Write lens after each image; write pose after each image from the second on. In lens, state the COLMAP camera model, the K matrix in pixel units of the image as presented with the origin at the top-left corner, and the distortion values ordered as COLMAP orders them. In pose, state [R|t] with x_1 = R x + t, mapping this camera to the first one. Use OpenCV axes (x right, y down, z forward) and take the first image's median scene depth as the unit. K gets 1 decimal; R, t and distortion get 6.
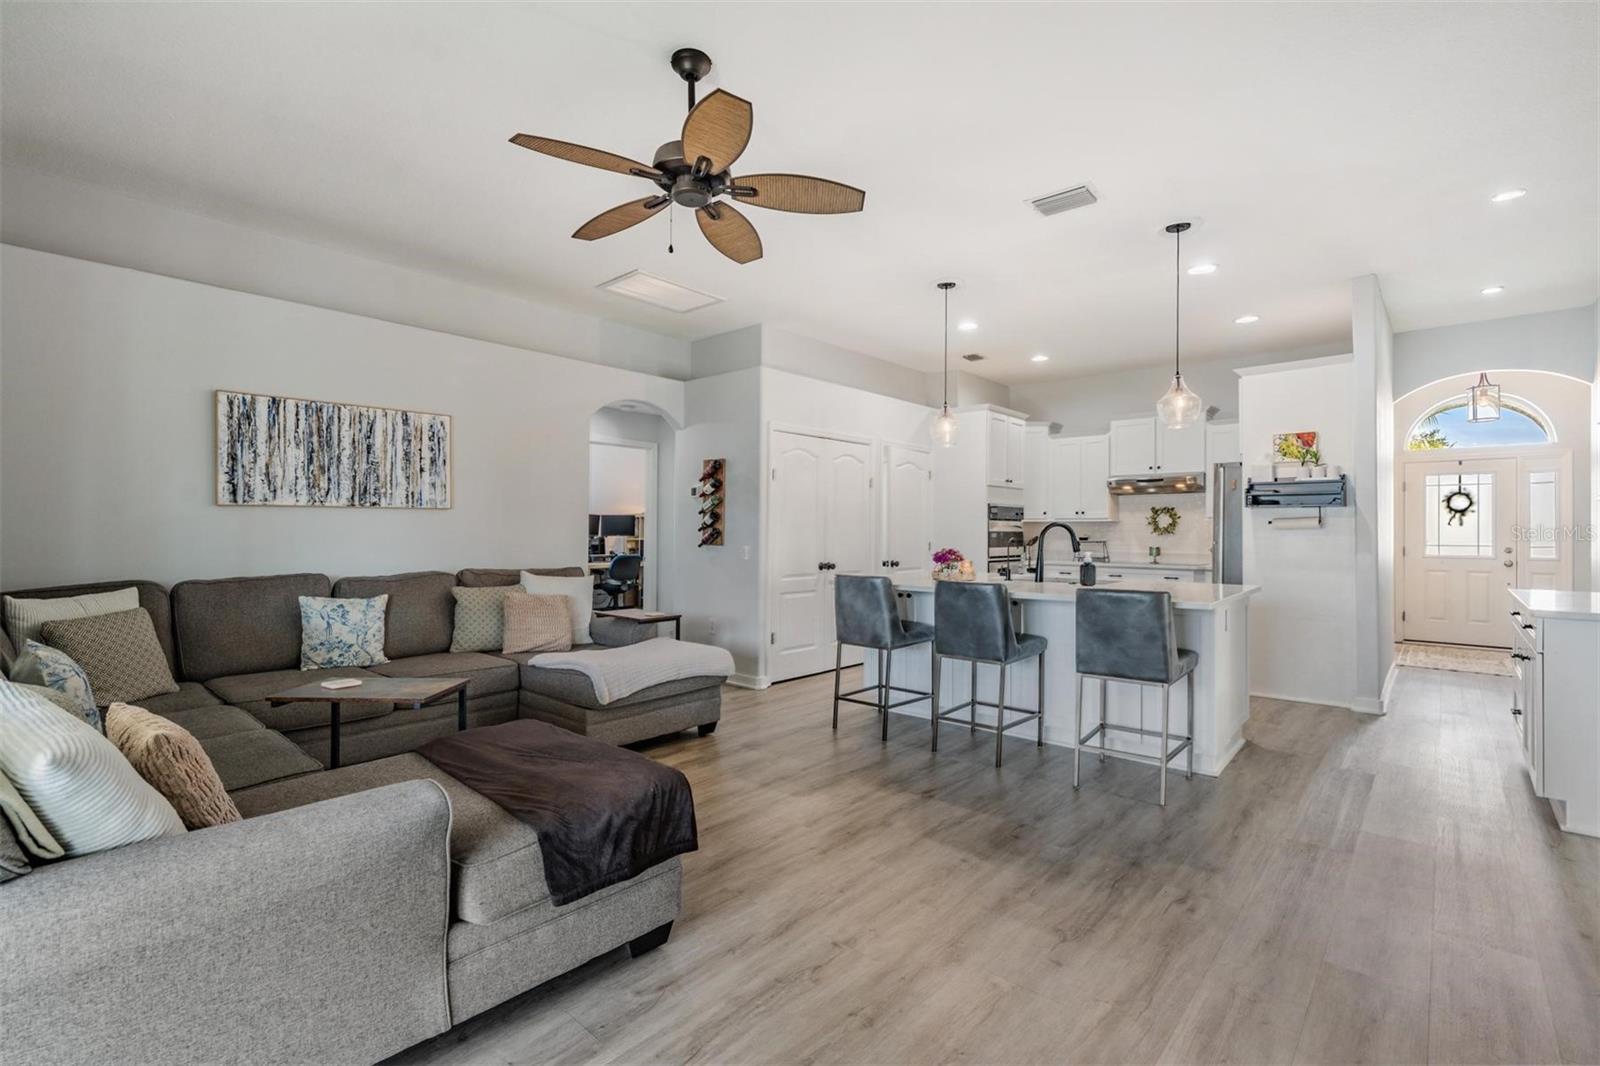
lens RADIAL K [[718.8, 0, 800.0], [0, 718.8, 533.0], [0, 0, 1]] dist [-0.000698, -0.000305]
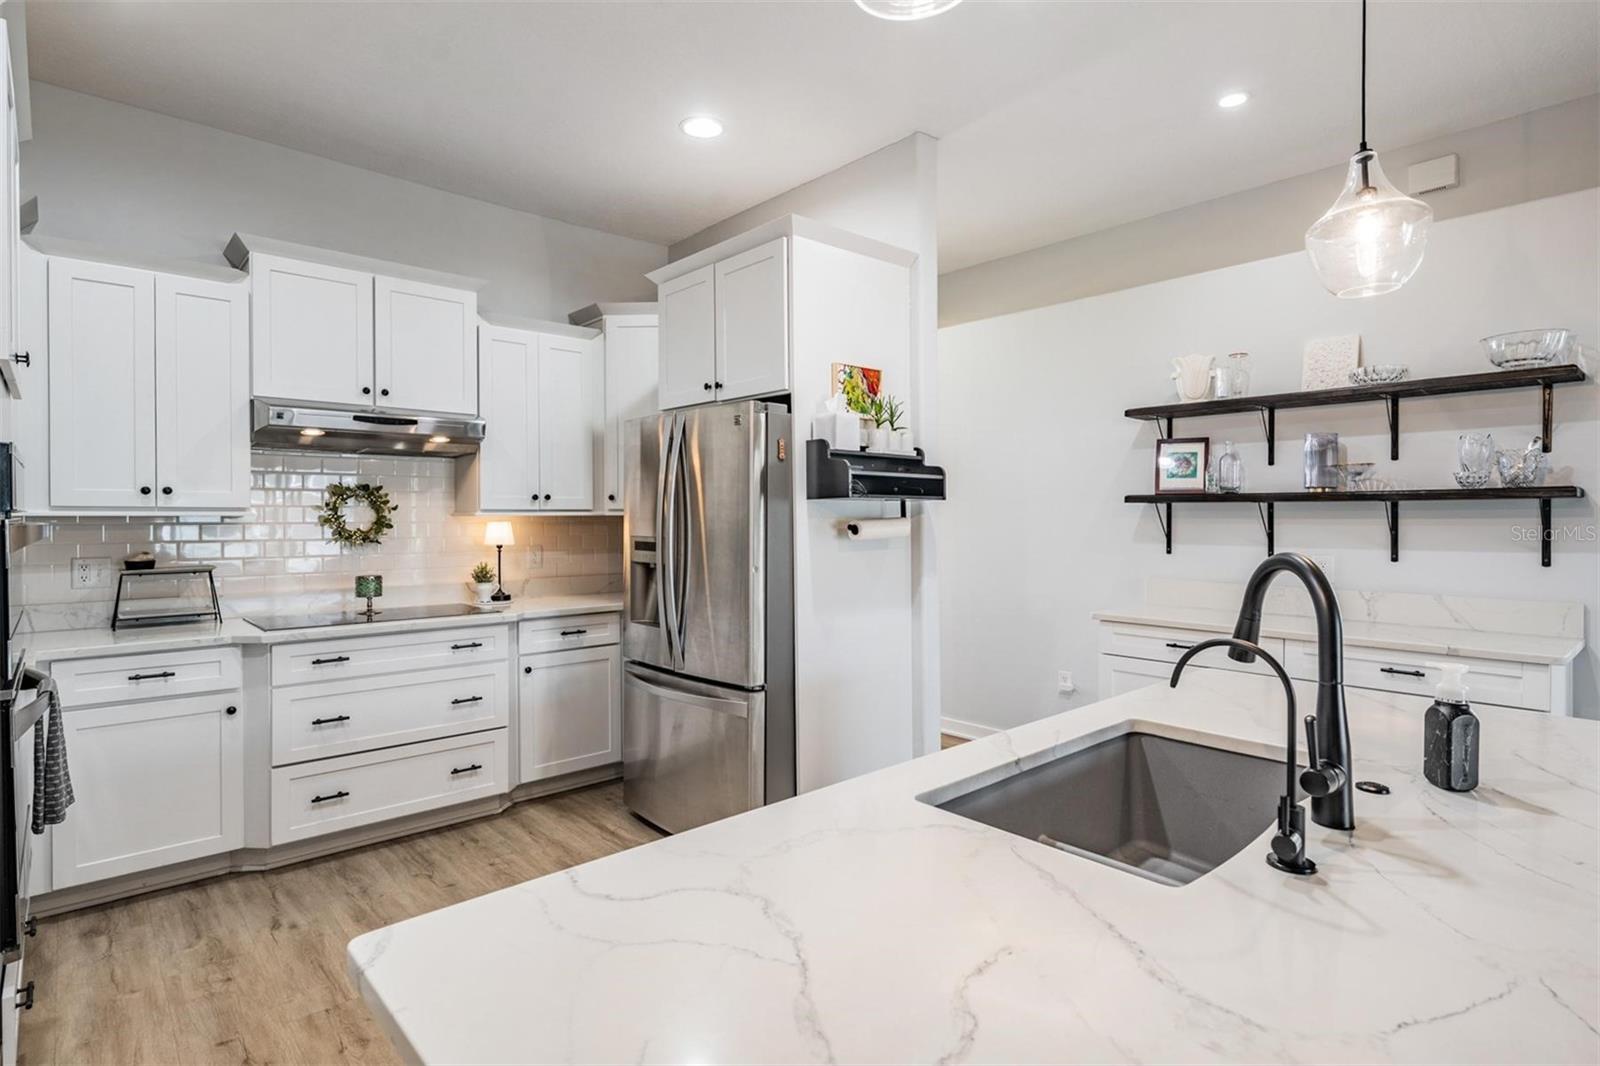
lens RADIAL K [[830.1, 0, 800.0], [0, 830.1, 533.0], [0, 0, 1]] dist [0.001325, 0.000058]
pose [[0.110370, -0.014653, 0.993783, 0.029941], [0.002098, 0.999893, 0.014510, -0.014293], [-0.993888, 0.000483, 0.110389, 0.754707]]
